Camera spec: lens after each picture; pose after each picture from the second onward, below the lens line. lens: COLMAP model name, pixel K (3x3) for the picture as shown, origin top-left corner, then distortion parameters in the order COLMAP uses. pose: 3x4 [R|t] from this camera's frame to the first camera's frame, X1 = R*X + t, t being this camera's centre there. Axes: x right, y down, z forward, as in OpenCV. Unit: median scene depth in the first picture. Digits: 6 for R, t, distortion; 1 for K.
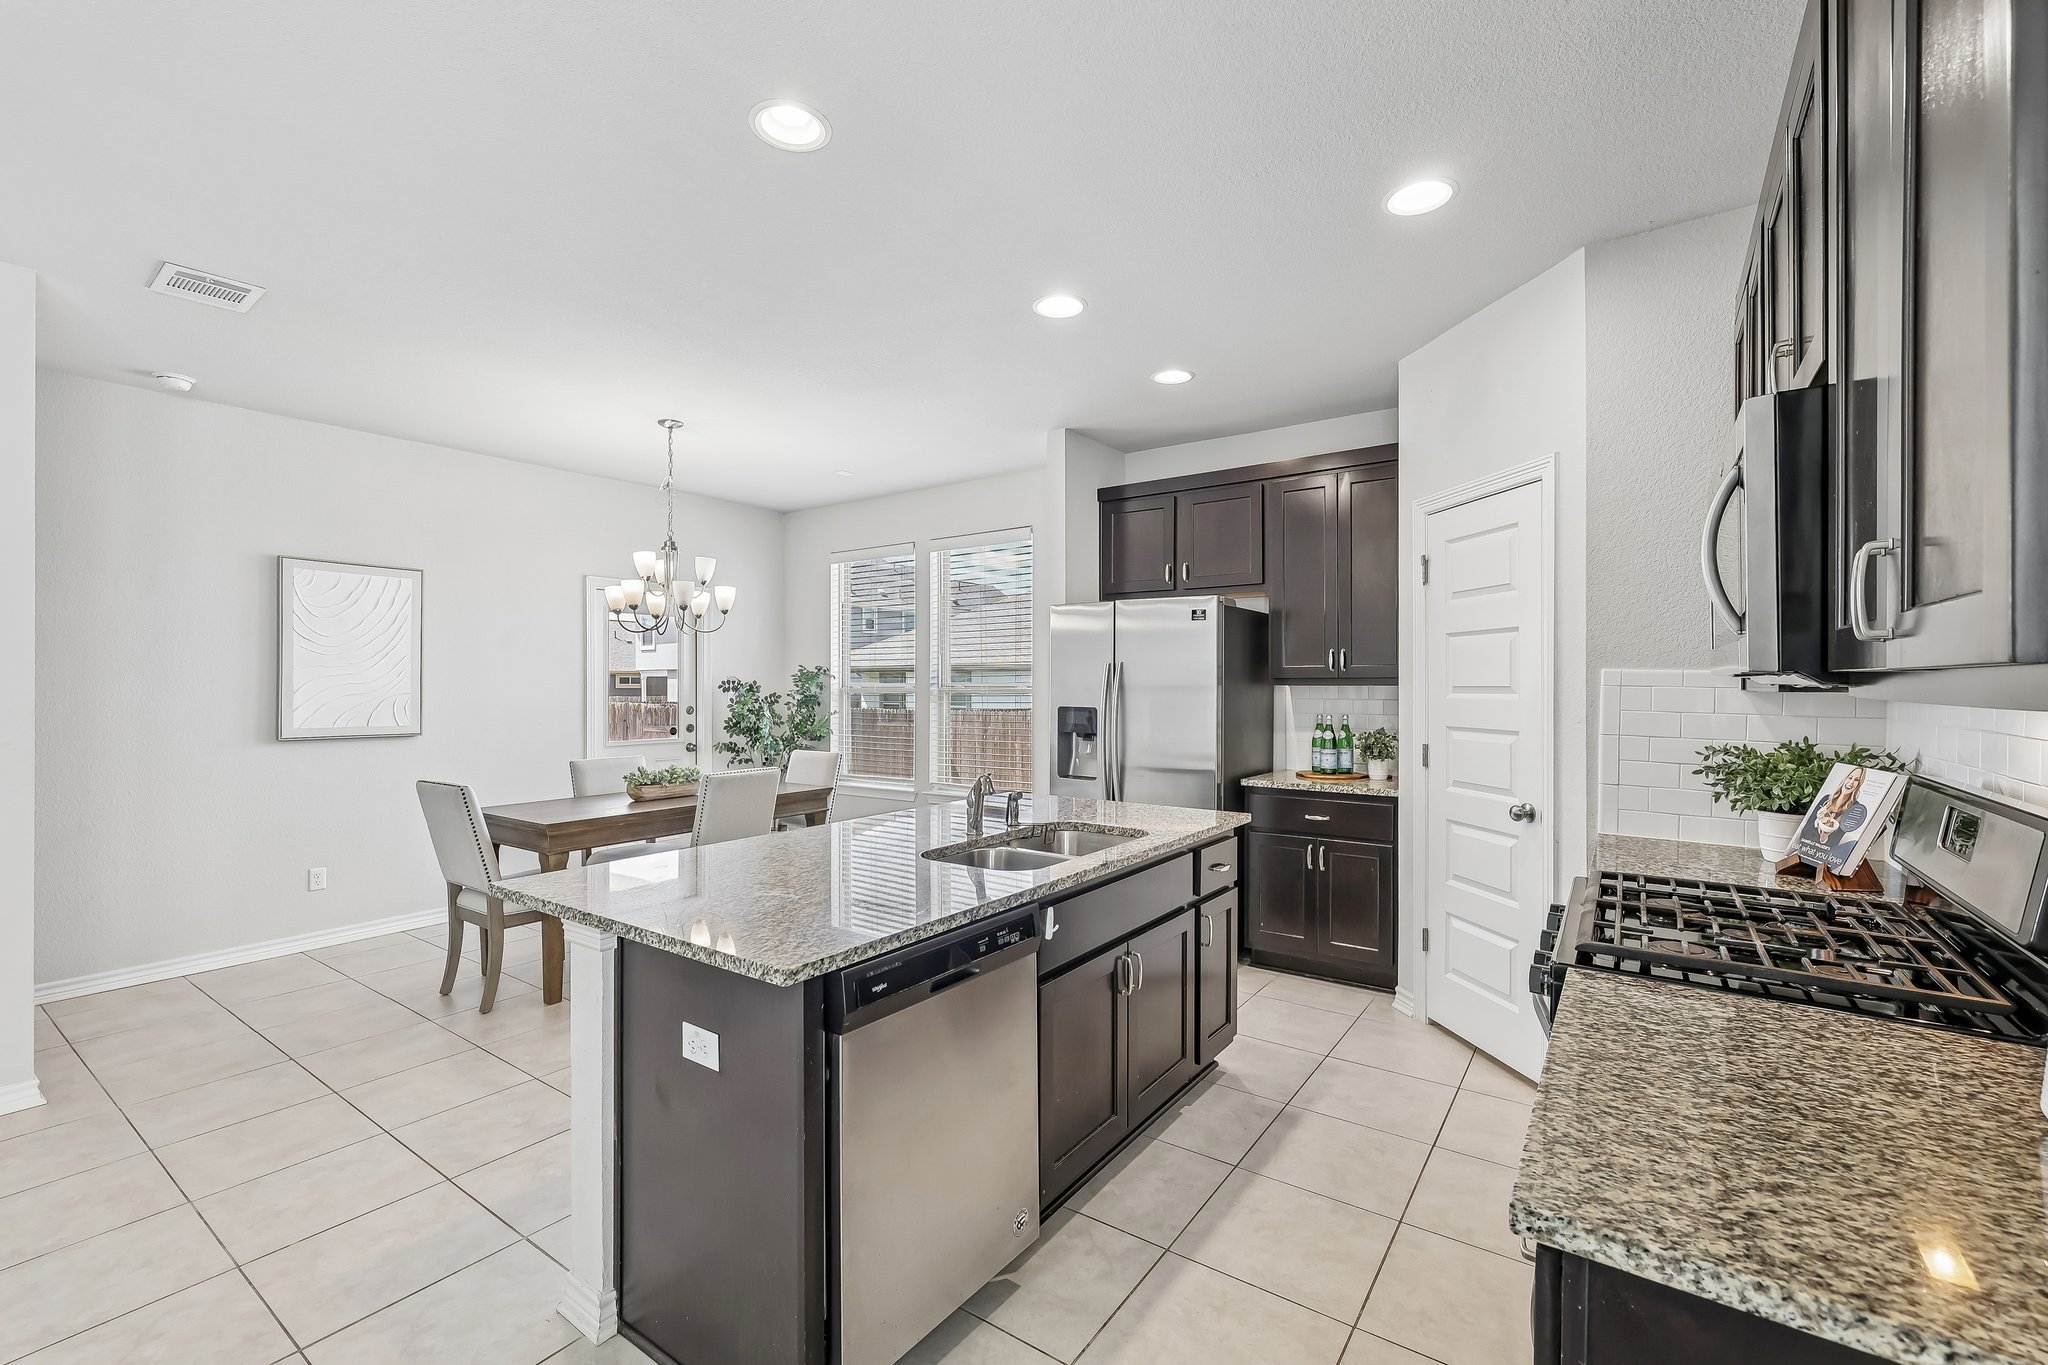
lens RADIAL K [[872.2, 0, 1030.8], [0, 872.2, 683.6], [0, 0, 1]] dist [0.000475, 0.001187]
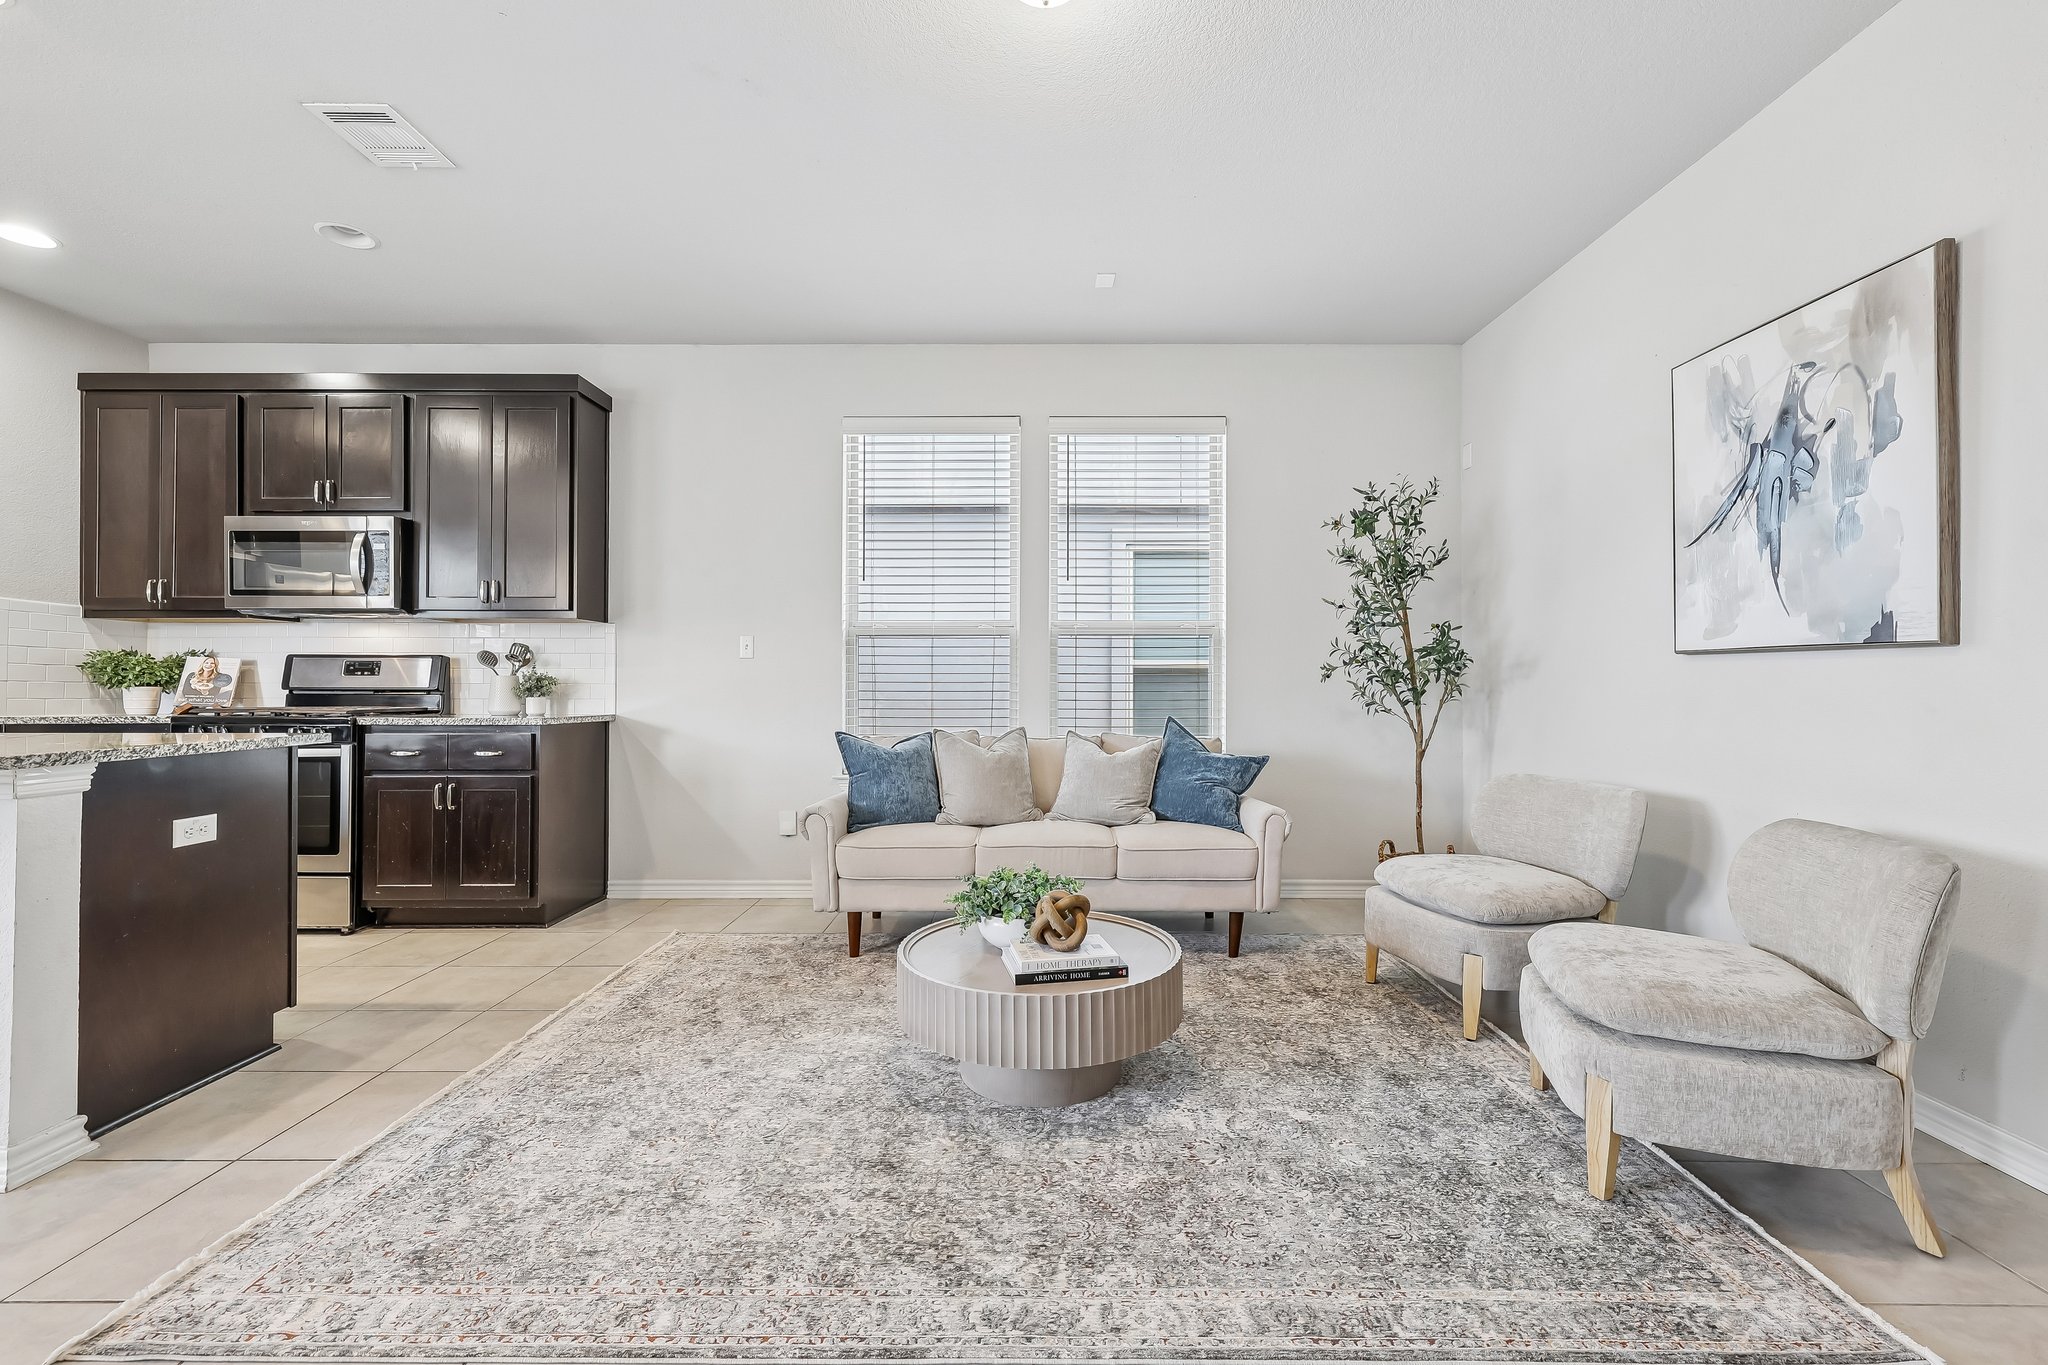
lens RADIAL K [[872.2, 0, 1026.4], [0, 872.2, 678.0], [0, 0, 1]] dist [0.000475, 0.001187]
pose [[-0.573315, 0.006021, 0.819313, -0.990340], [0.000908, 0.999977, -0.006713, 0.085981], [-0.819335, -0.003105, -0.573307, 0.325133]]
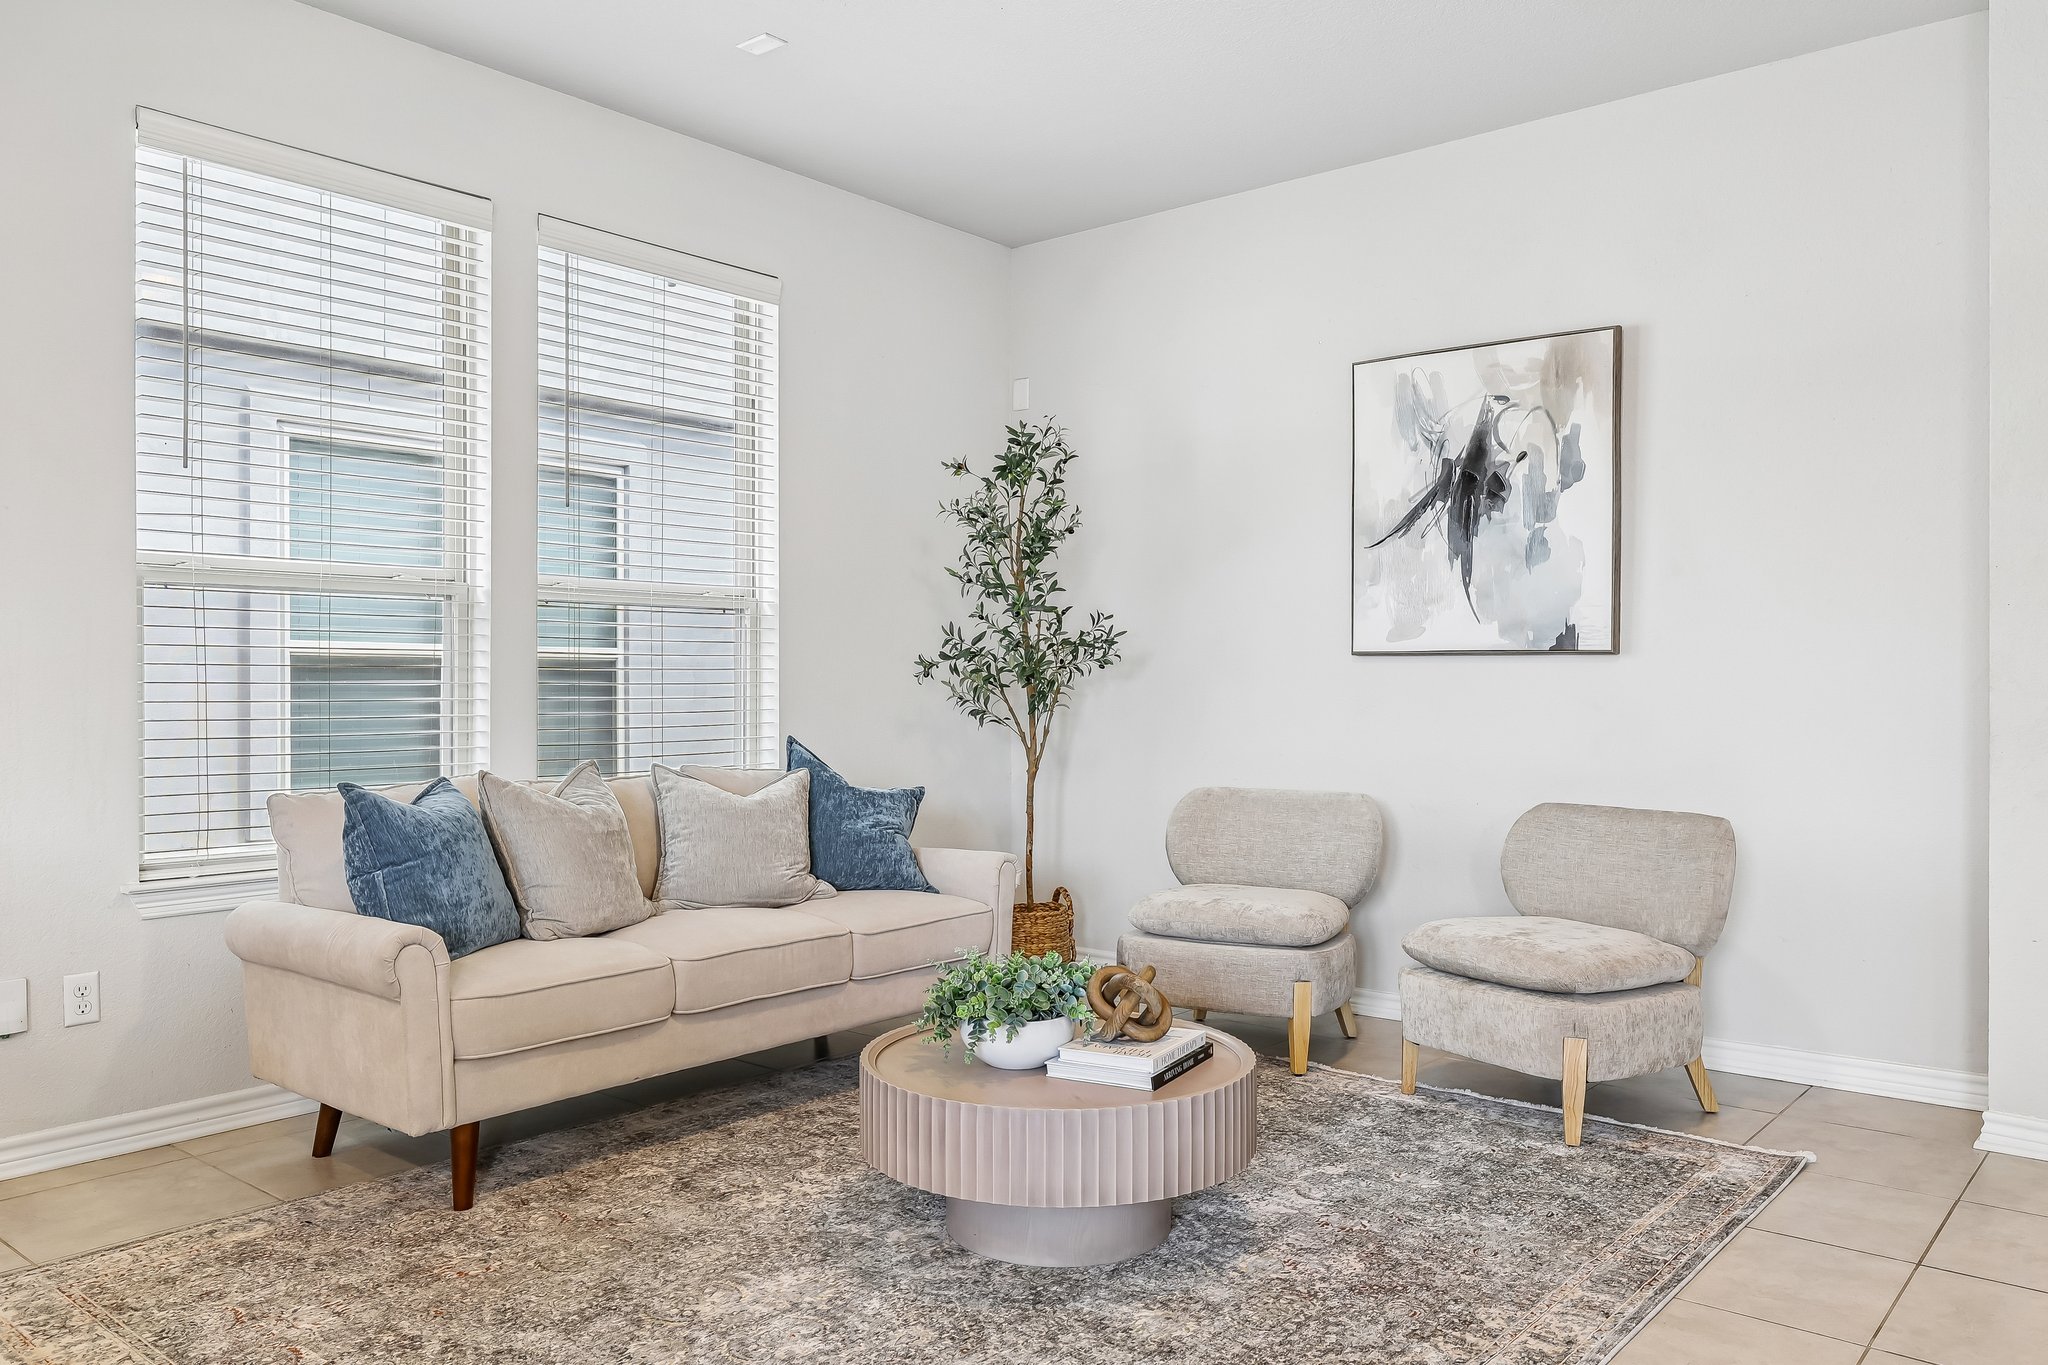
lens RADIAL K [[1490.2, 0, 1029.4], [0, 1490.2, 699.7], [0, 0, 1]] dist [-0.001946, 0.003381]
pose [[-0.996614, 0.000202, 0.082227, -0.529192], [0.001170, 0.999931, 0.011719, 0.083970], [-0.082219, 0.011775, -0.996545, 0.719327]]
